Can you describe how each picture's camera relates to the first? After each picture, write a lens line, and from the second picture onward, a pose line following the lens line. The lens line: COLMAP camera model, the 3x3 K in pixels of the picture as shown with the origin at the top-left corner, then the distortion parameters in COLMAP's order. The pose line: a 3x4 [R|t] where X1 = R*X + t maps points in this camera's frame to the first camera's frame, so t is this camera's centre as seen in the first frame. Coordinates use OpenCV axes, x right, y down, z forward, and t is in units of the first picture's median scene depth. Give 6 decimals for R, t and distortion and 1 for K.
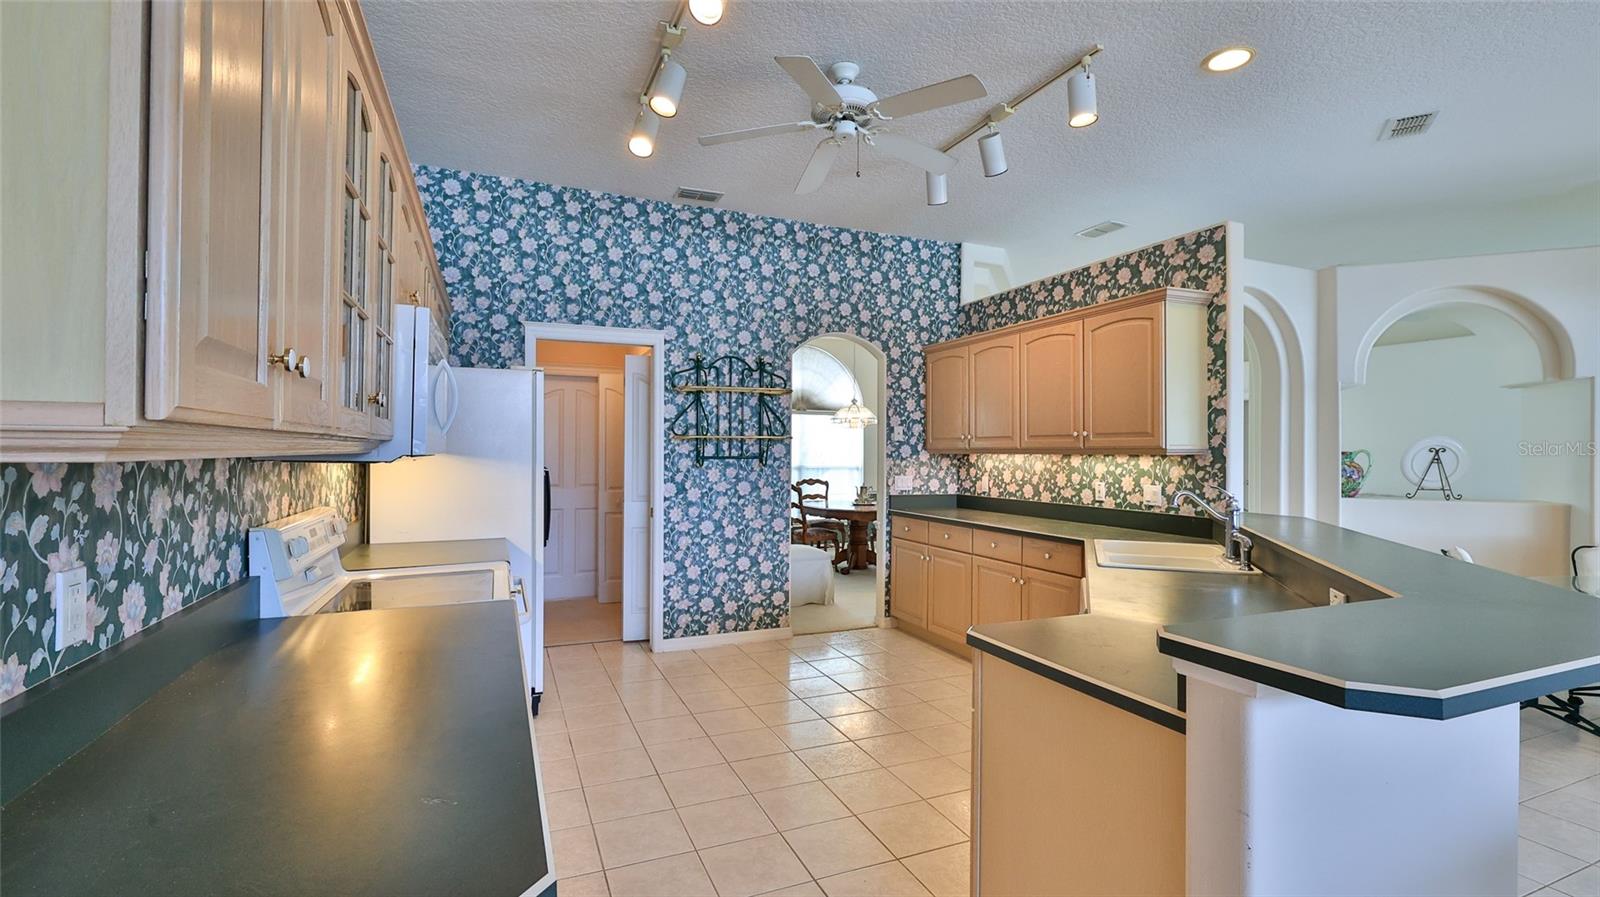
lens RADIAL K [[705.4, 0, 797.9], [0, 705.4, 446.0], [0, 0, 1]] dist [-0.000023, -0.000450]
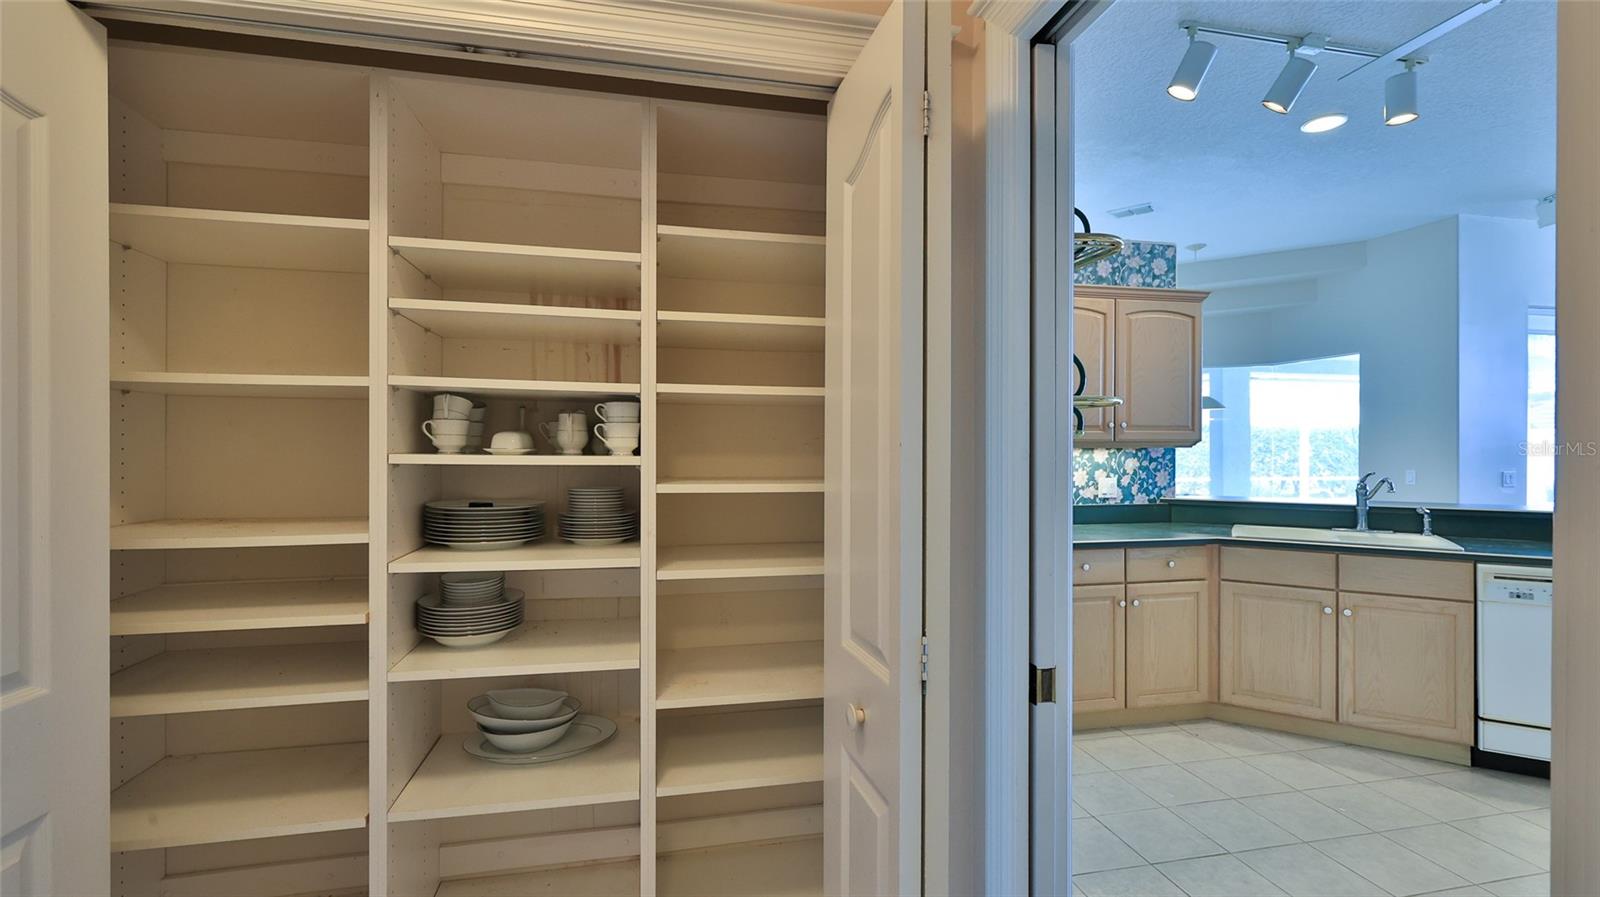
lens RADIAL K [[705.4, 0, 797.9], [0, 705.4, 446.0], [0, 0, 1]] dist [-0.000023, -0.000450]
pose [[0.191270, -0.008497, 0.981501, -0.558194], [-0.008214, 0.999914, 0.010257, 0.003181], [-0.981503, -0.010024, 0.191183, 1.209931]]
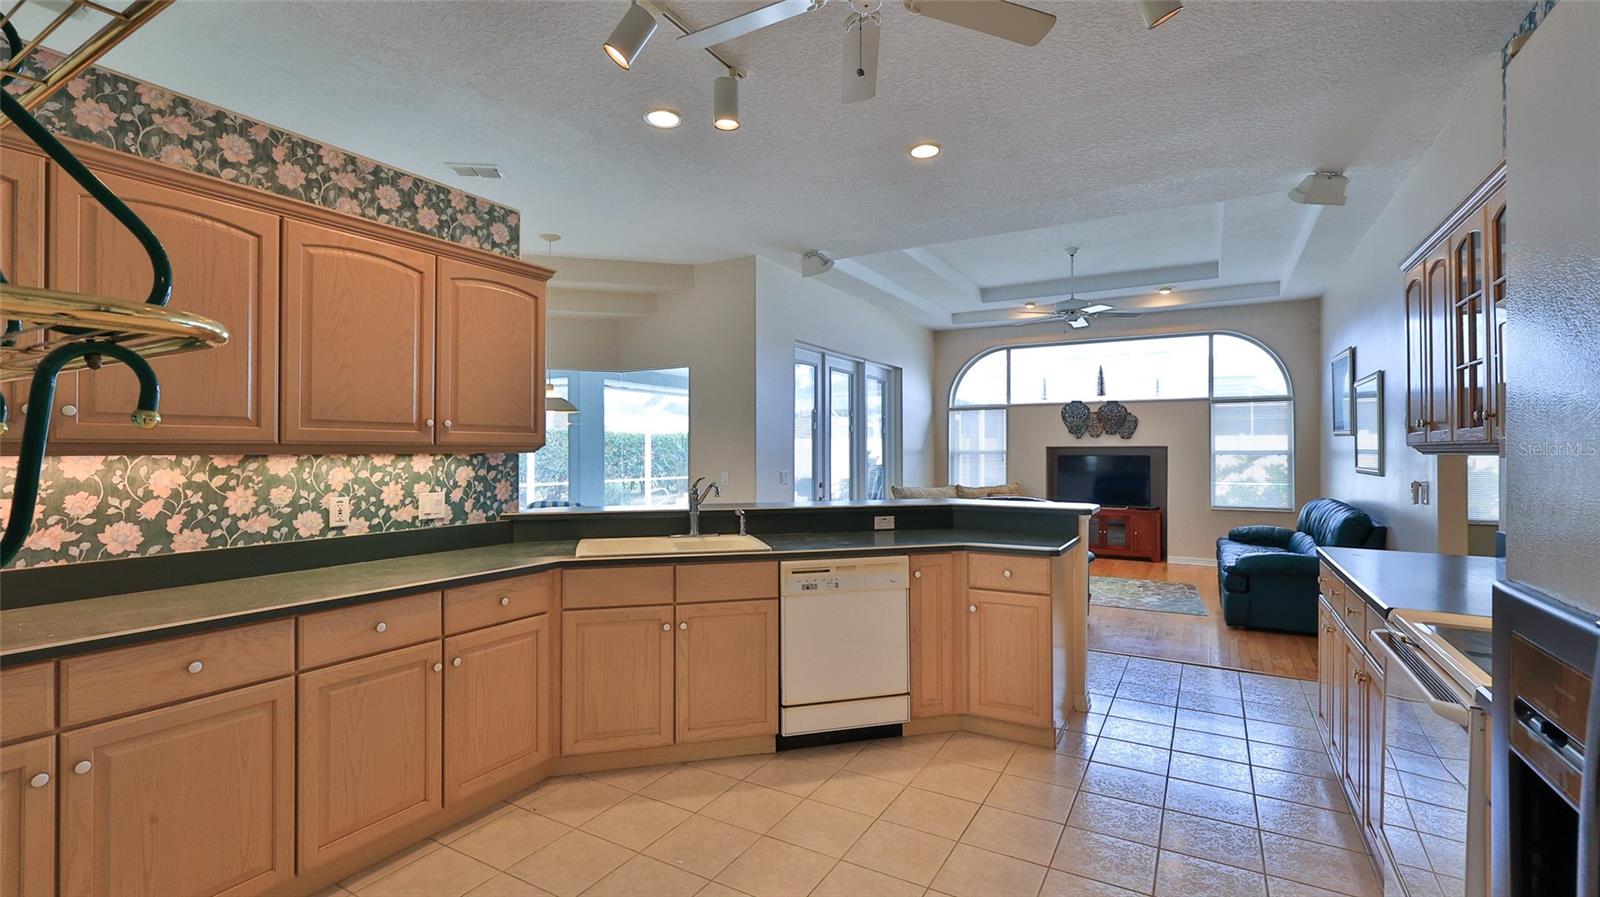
lens RADIAL K [[705.4, 0, 797.9], [0, 705.4, 446.0], [0, 0, 1]] dist [-0.000023, -0.000450]
pose [[-0.596550, -0.002629, 0.802571, -0.346953], [-0.012167, 0.999909, -0.005768, 0.003963], [-0.802483, -0.013206, -0.596528, 1.109954]]
